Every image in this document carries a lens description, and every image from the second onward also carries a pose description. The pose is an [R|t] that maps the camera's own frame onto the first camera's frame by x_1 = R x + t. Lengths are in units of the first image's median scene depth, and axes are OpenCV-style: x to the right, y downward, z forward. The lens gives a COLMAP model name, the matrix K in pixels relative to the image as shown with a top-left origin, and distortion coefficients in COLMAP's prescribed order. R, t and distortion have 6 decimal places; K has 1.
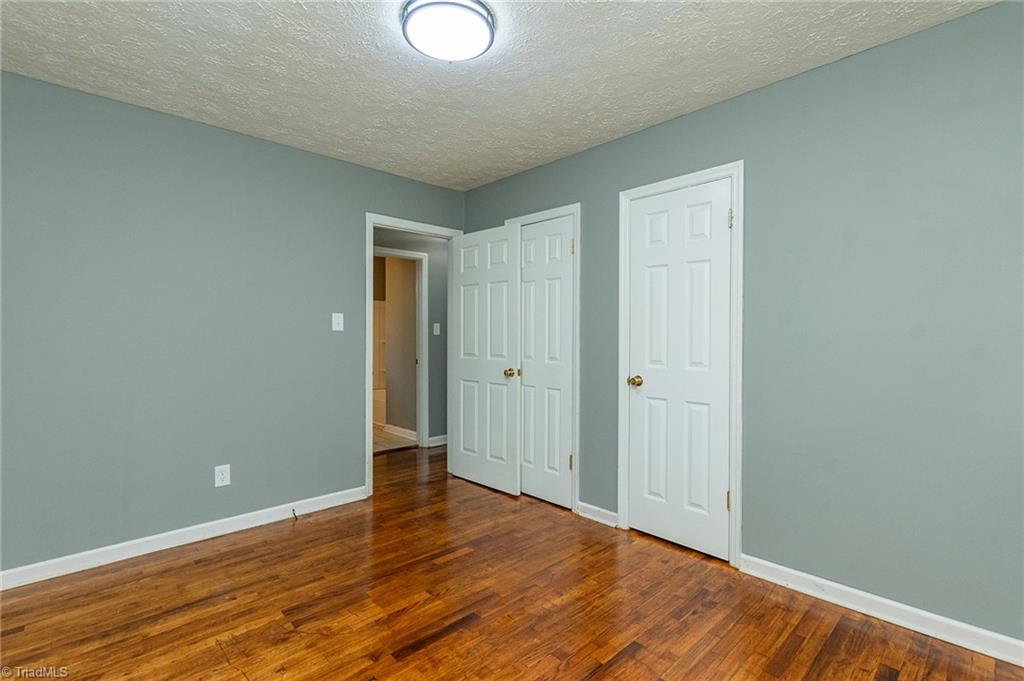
lens RADIAL K [[460.3, 0, 512.0], [0, 460.3, 340.5], [0, 0, 1]] dist [0.003577, -0.000097]
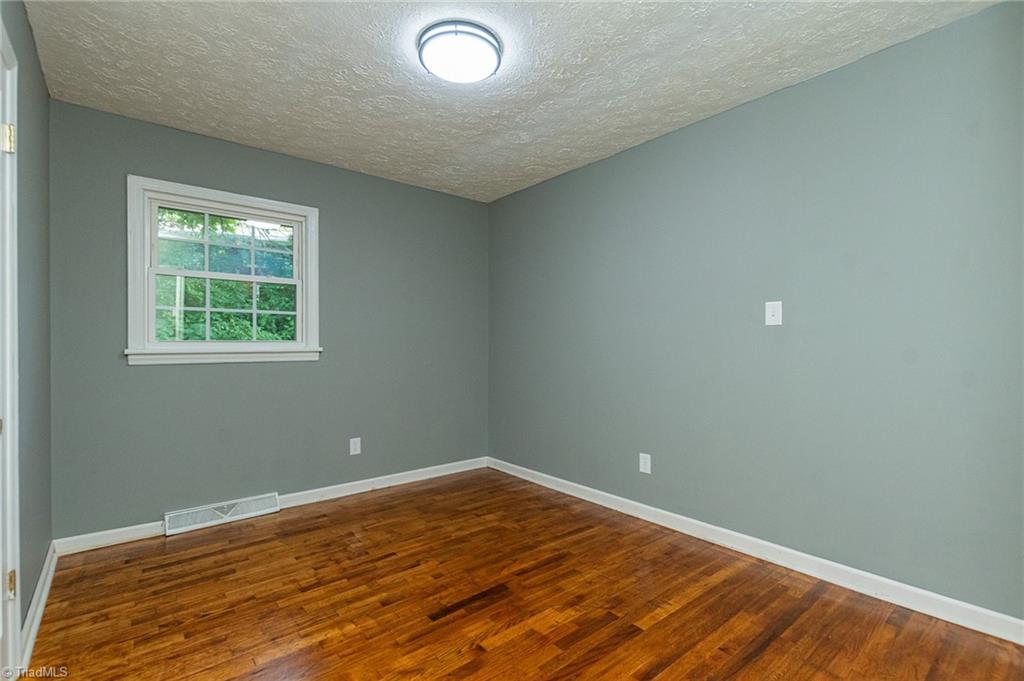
lens RADIAL K [[460.3, 0, 512.0], [0, 460.3, 340.5], [0, 0, 1]] dist [0.003577, -0.000097]
pose [[-0.997458, -0.001785, 0.071234, -0.304700], [-0.001470, 0.999989, 0.004485, 0.016453], [-0.071241, 0.004369, -0.997450, 1.901120]]
